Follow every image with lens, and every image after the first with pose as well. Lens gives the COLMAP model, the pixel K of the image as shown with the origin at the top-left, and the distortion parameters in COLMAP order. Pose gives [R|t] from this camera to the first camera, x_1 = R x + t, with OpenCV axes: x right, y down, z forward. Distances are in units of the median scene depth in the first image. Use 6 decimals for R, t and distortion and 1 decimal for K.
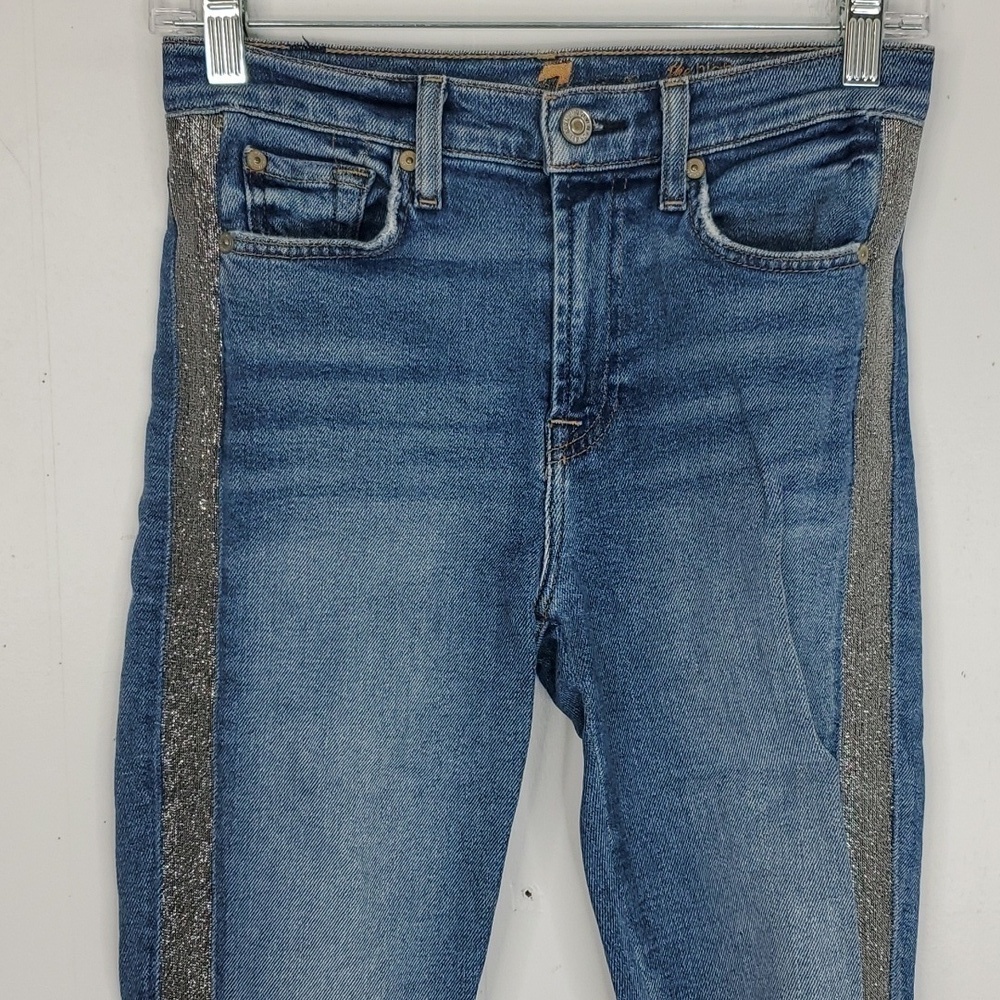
lens RADIAL K [[2141.7, 0, 500.0], [0, 2141.7, 500.0], [0, 0, 1]] dist [0.351680, -3.132073]
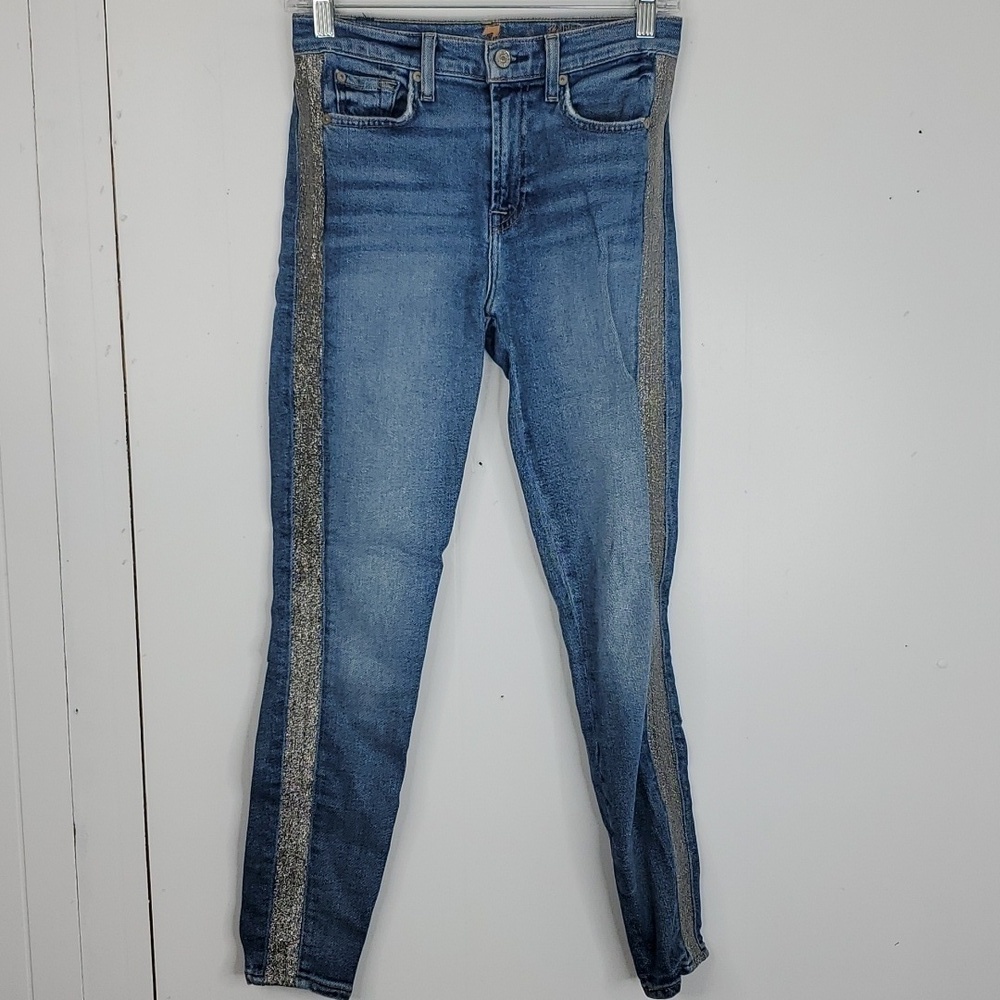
lens RADIAL K [[1877.5, 0, 500.0], [0, 1877.5, 500.0], [0, 0, 1]] dist [0.311570, -2.362968]
pose [[0.998817, -0.014897, 0.046285, -0.052738], [0.011728, 0.997617, 0.067995, 0.110498], [-0.047188, -0.067372, 0.996611, -0.747434]]
